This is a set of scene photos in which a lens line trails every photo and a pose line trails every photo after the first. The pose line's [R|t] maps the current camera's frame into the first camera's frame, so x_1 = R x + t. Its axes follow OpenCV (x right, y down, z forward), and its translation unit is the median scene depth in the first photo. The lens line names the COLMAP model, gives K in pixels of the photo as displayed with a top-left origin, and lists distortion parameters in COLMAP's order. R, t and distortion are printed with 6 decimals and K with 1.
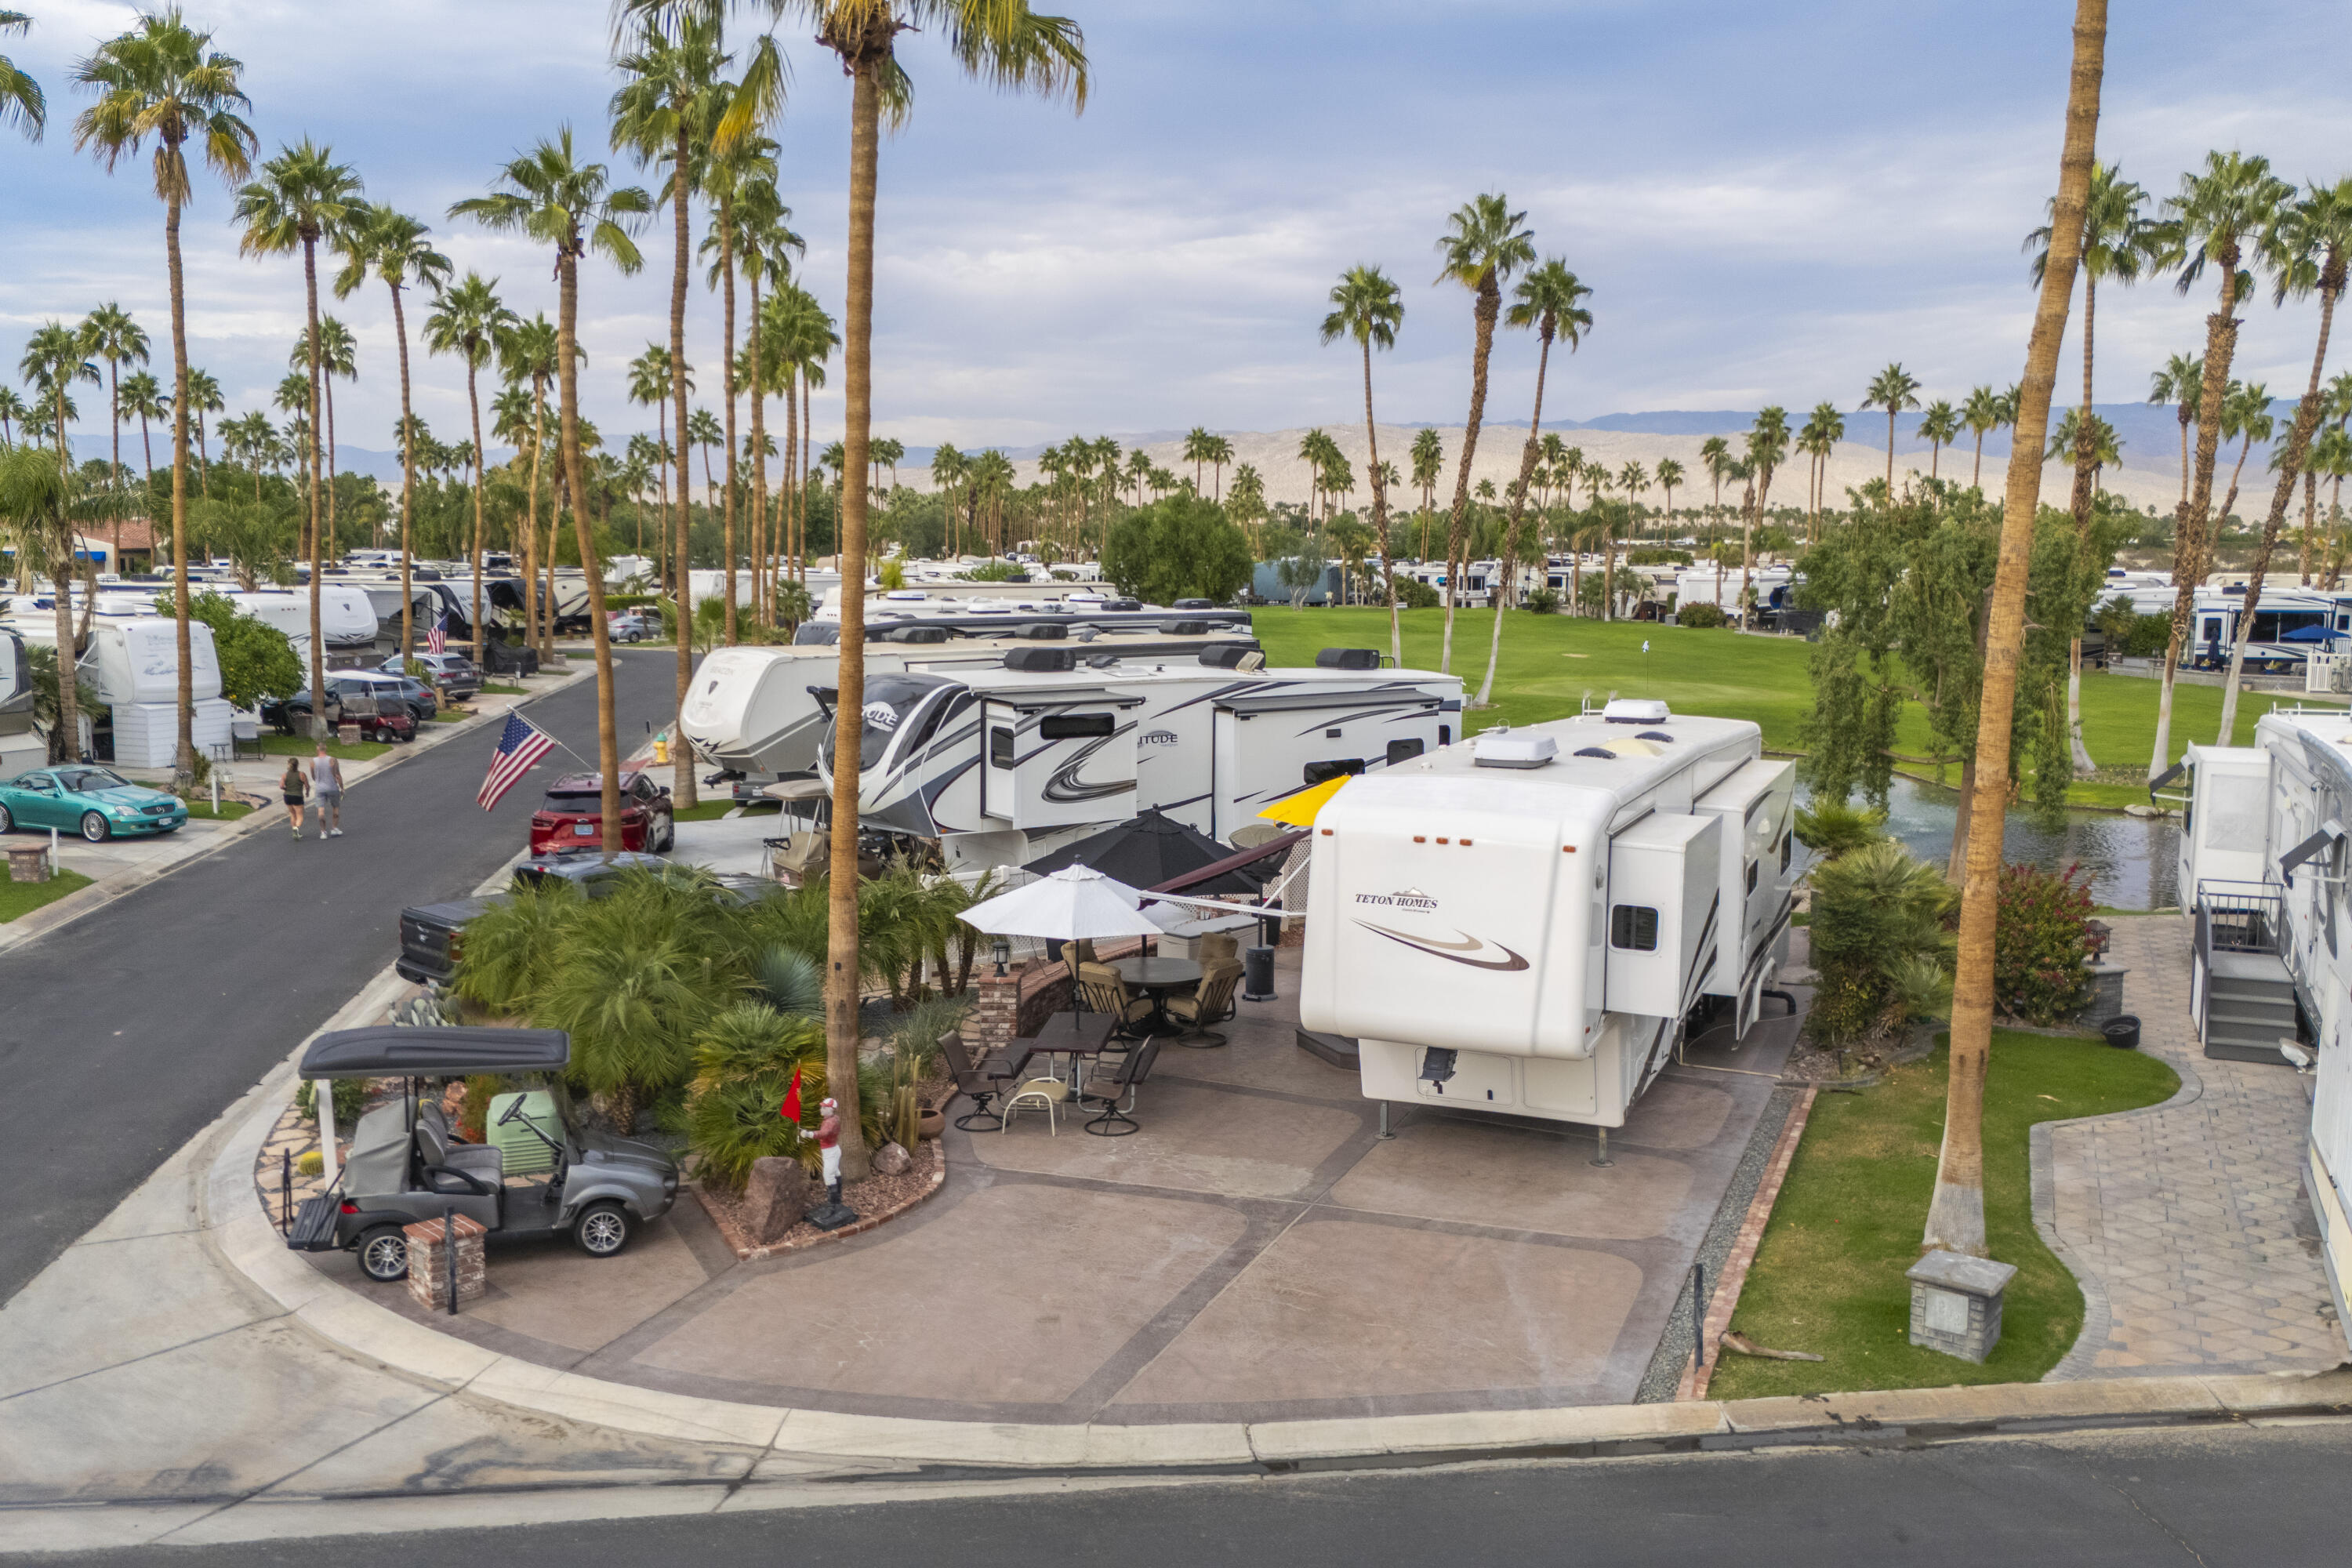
lens RADIAL K [[2077.1, 0, 1197.7], [0, 2077.1, 783.0], [0, 0, 1]] dist [0.081679, -0.099532]
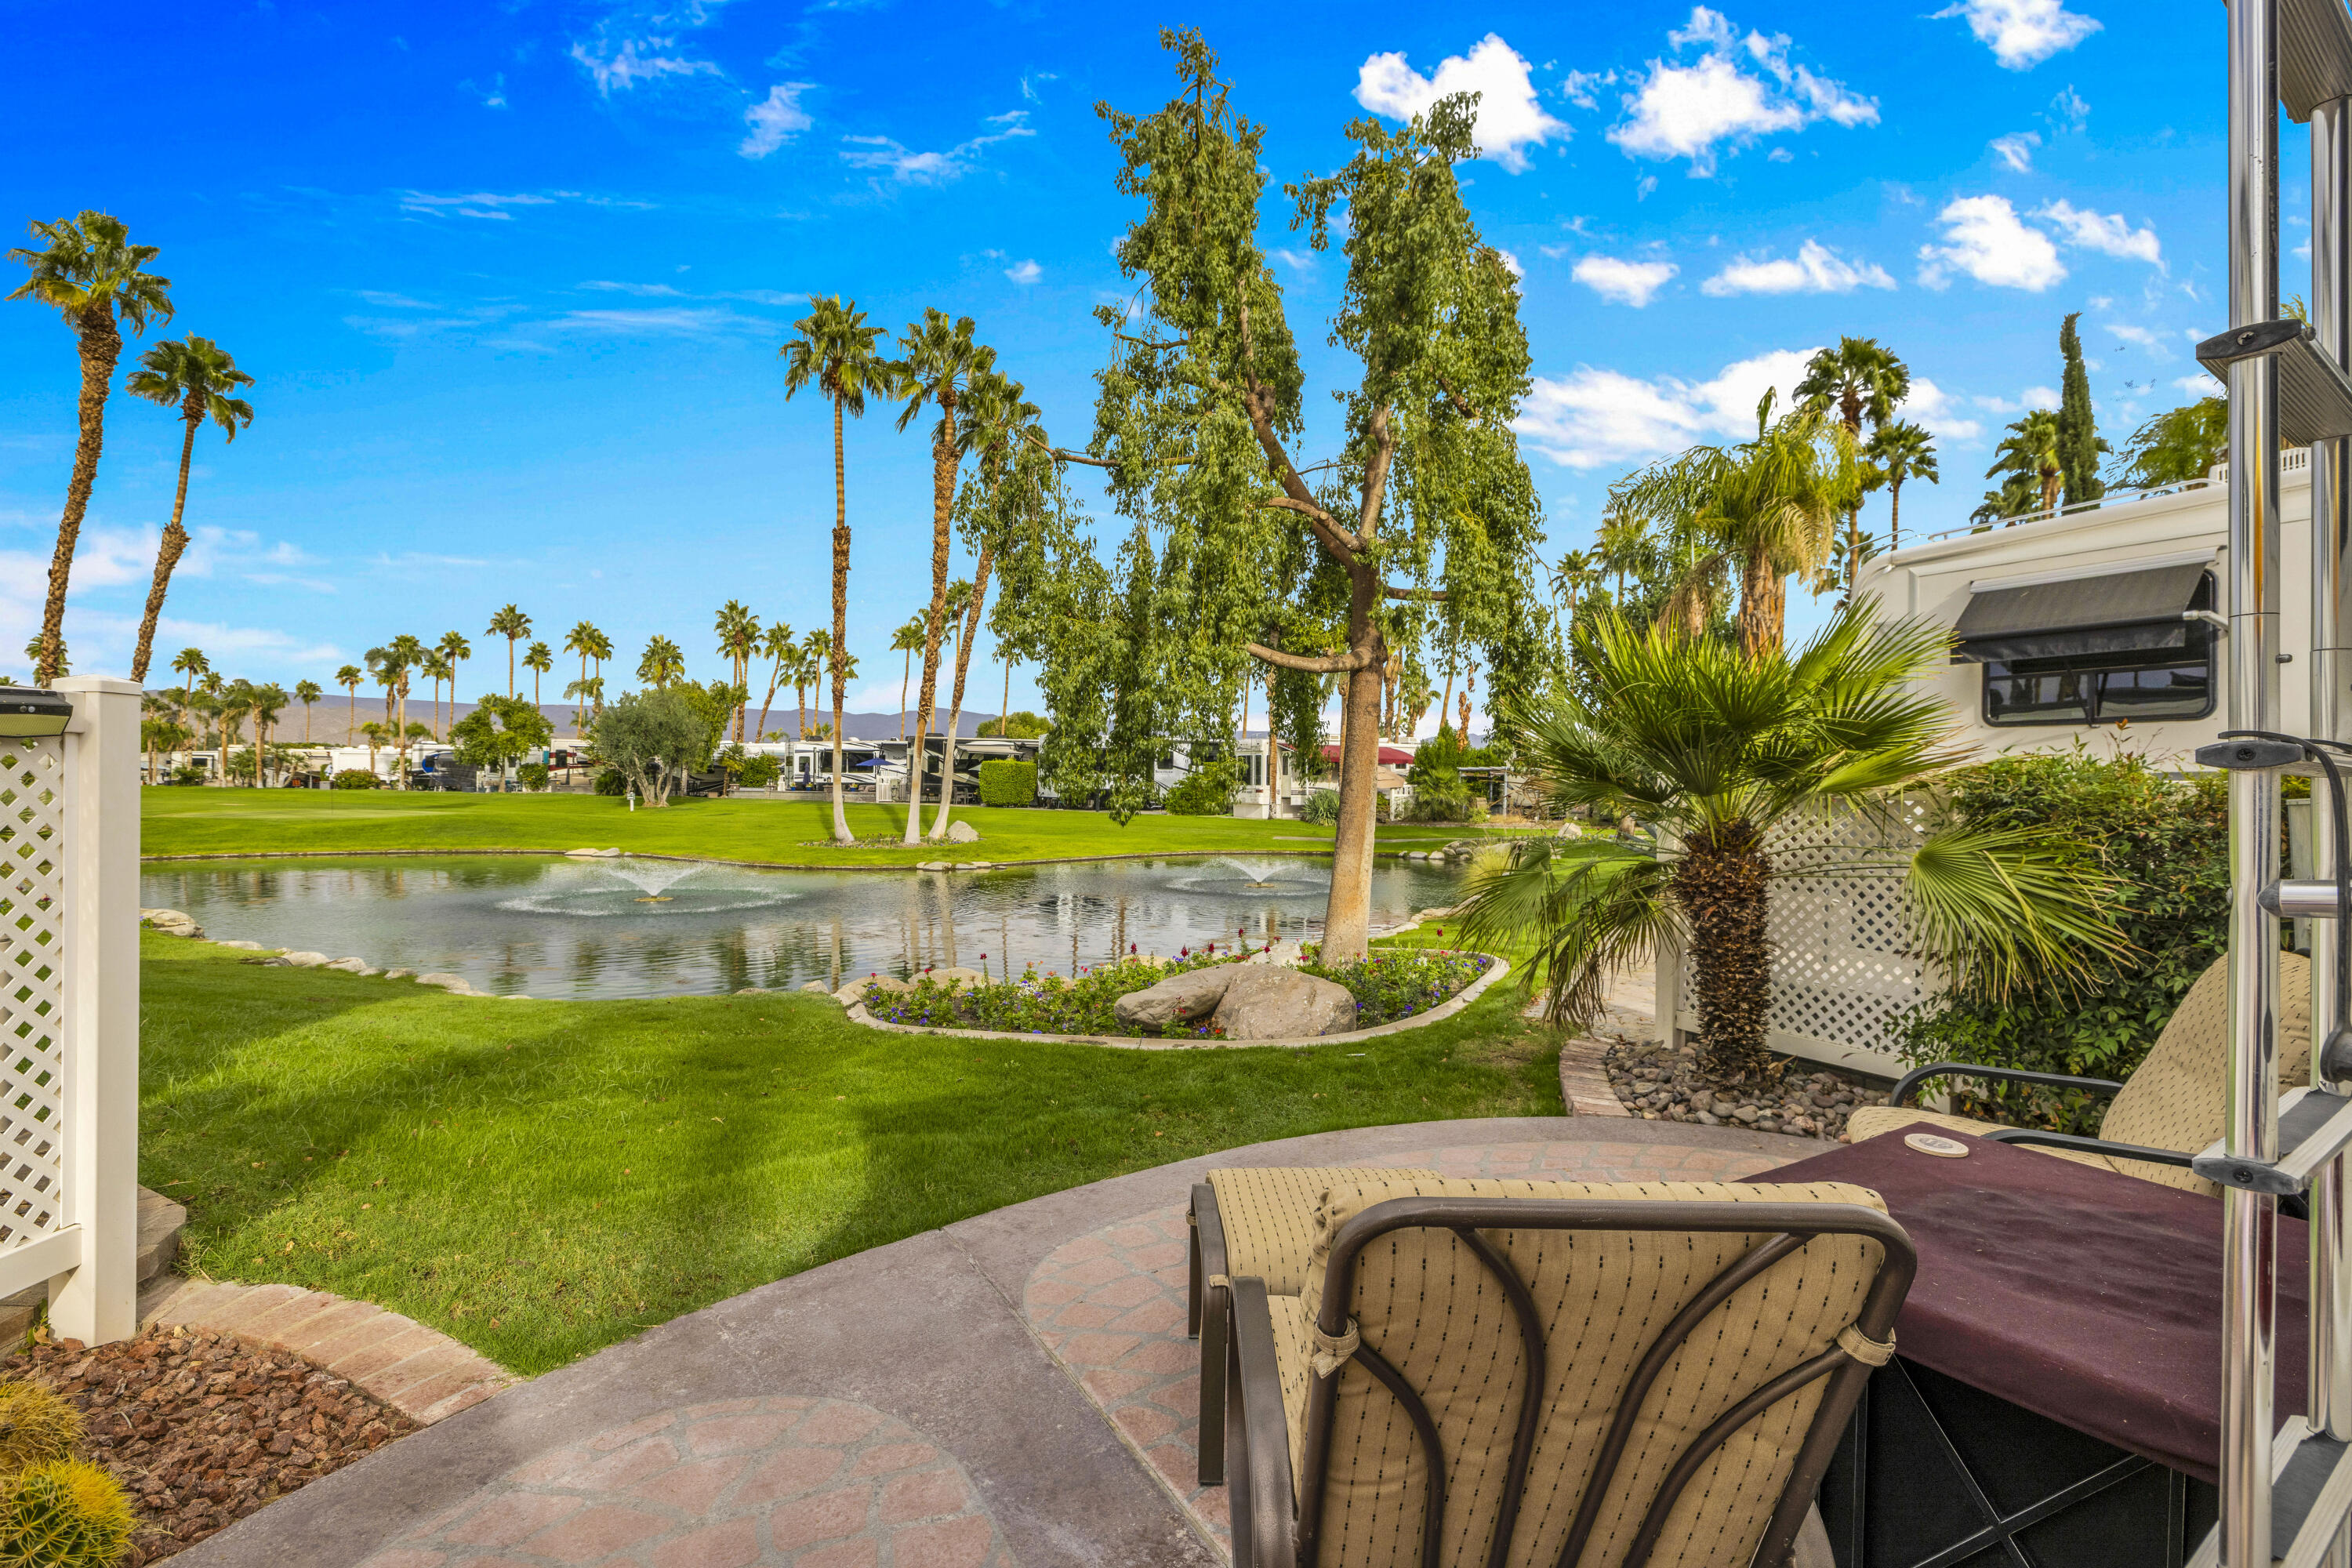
lens RADIAL K [[1078.1, 0, 1153.3], [0, 1078.1, 792.5], [0, 0, 1]] dist [0.002397, 0.000103]
pose [[0.624435, -0.006321, 0.781051, 0.119768], [0.086727, 0.994345, -0.061290, 0.027029], [-0.776247, 0.106010, 0.621453, 0.799064]]
